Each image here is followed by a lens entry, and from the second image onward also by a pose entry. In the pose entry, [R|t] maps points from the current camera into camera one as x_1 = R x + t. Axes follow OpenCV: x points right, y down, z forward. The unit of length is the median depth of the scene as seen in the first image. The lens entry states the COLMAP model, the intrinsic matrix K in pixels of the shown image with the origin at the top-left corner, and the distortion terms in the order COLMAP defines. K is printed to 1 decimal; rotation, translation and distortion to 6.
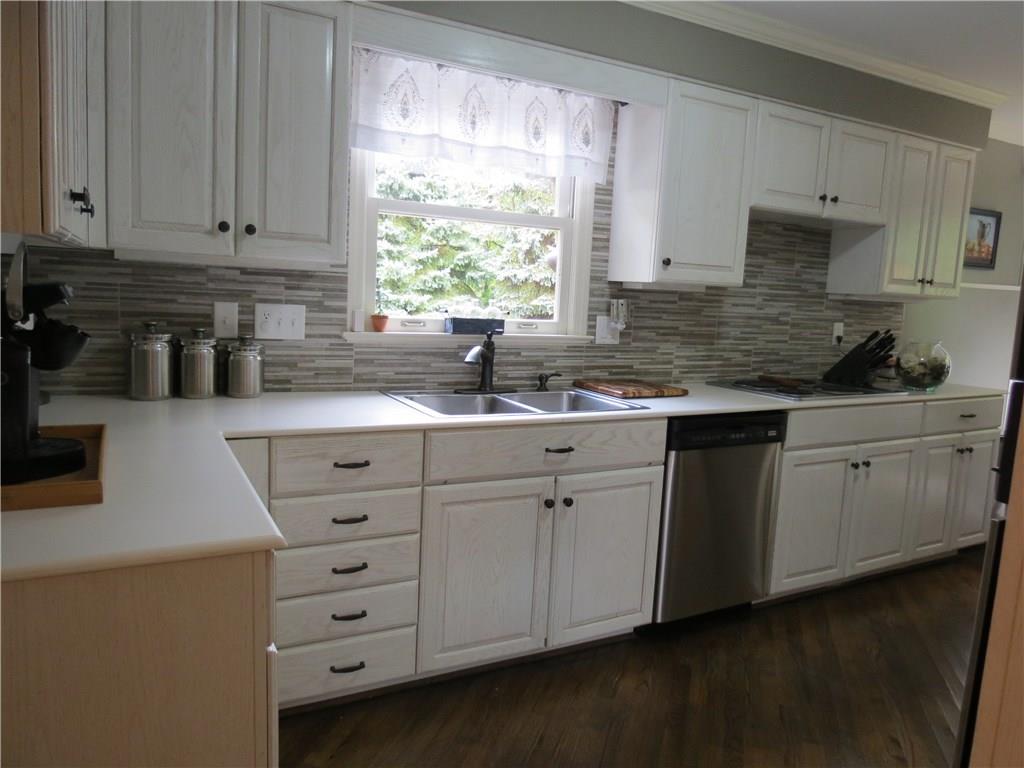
lens RADIAL K [[730.4, 0, 512.5], [0, 730.4, 379.9], [0, 0, 1]] dist [-0.034335, 0.002440]
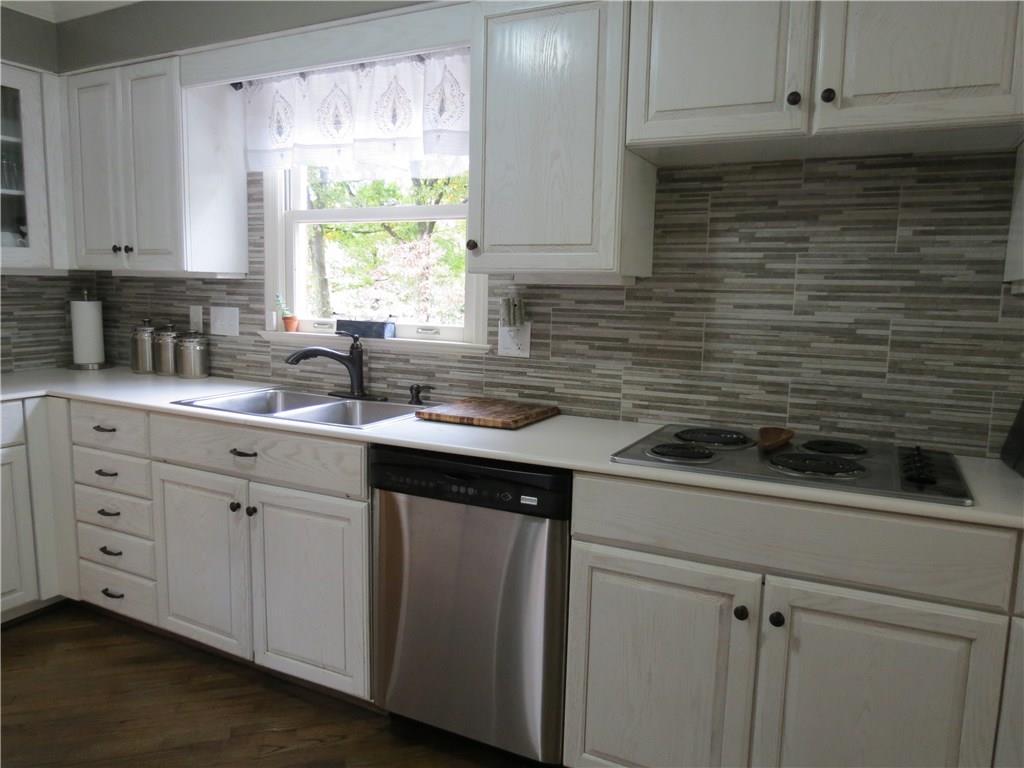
lens RADIAL K [[730.4, 0, 511.6], [0, 730.4, 382.7], [0, 0, 1]] dist [-0.034335, 0.002440]
pose [[0.565374, 0.068973, -0.821946, 0.751803], [-0.097234, 0.995123, 0.016623, -0.033146], [0.819084, 0.070523, 0.569323, 0.537181]]
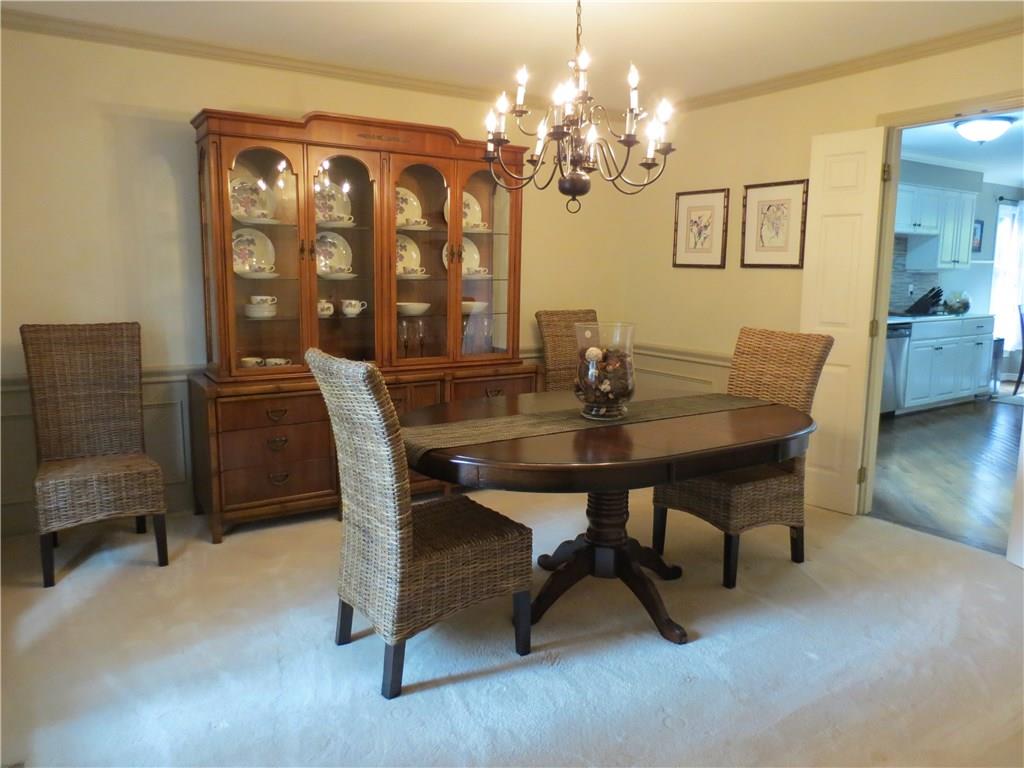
lens RADIAL K [[730.4, 0, 510.4], [0, 730.4, 383.4], [0, 0, 1]] dist [-0.034335, 0.002440]
pose [[0.996288, -0.052924, 0.067896, -0.905215], [0.051249, 0.998343, 0.026174, 0.094735], [-0.069169, -0.022597, 0.997349, -1.018246]]
